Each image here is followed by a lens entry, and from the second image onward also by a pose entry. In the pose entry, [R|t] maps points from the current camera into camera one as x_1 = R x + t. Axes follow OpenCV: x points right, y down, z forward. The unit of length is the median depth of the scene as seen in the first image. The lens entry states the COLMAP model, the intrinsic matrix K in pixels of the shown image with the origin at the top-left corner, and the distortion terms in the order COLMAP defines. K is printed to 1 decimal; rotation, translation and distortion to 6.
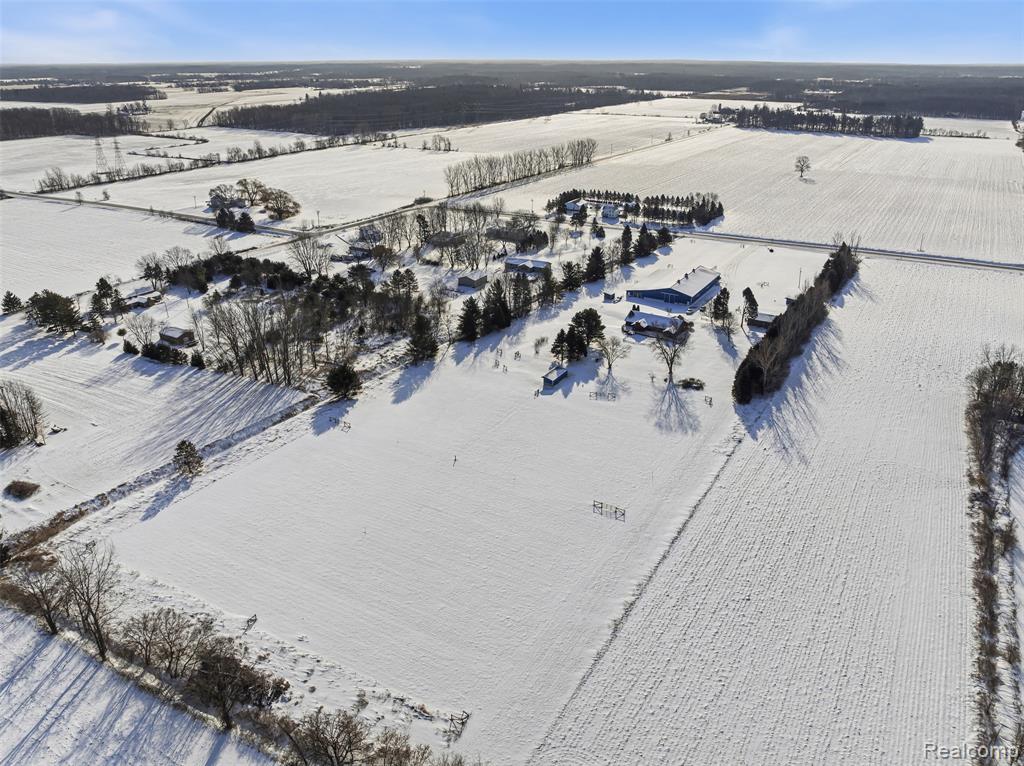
lens RADIAL K [[724.1, 0, 513.0], [0, 724.1, 383.1], [0, 0, 1]] dist [-0.037344, 0.002300]
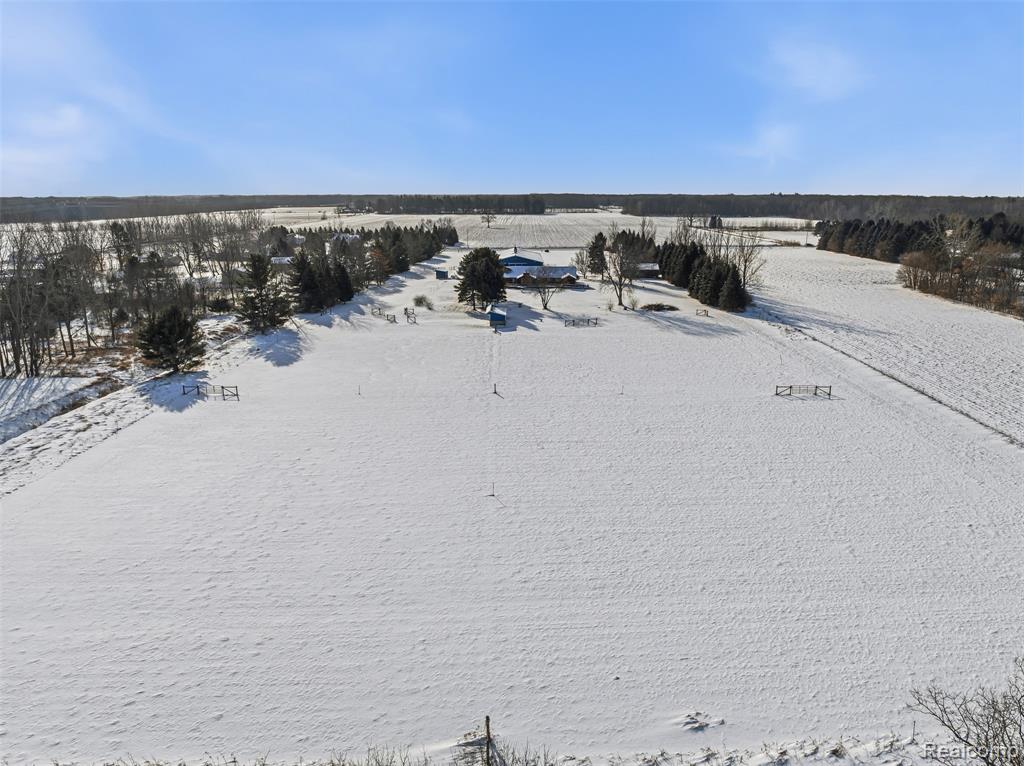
lens RADIAL K [[724.1, 0, 516.1], [0, 724.1, 381.2], [0, 0, 1]] dist [-0.037344, 0.002300]
pose [[0.860527, -0.123041, 0.494322, -0.196624], [0.204288, 0.972295, -0.113617, 0.096047], [-0.466647, 0.198754, 0.861822, 0.304280]]
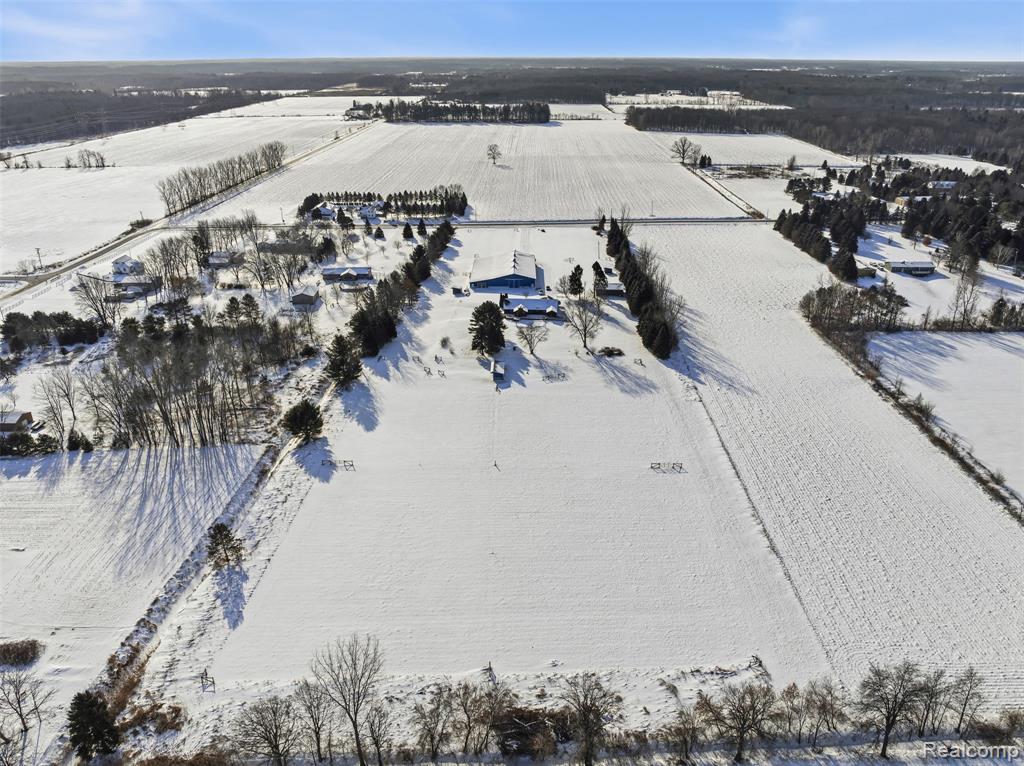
lens RADIAL K [[724.1, 0, 510.5], [0, 724.1, 382.3], [0, 0, 1]] dist [-0.037344, 0.002300]
pose [[0.869328, -0.205756, 0.449369, -0.283344], [0.204743, 0.977461, 0.051472, -0.030259], [-0.449832, 0.047259, 0.891862, 0.059665]]
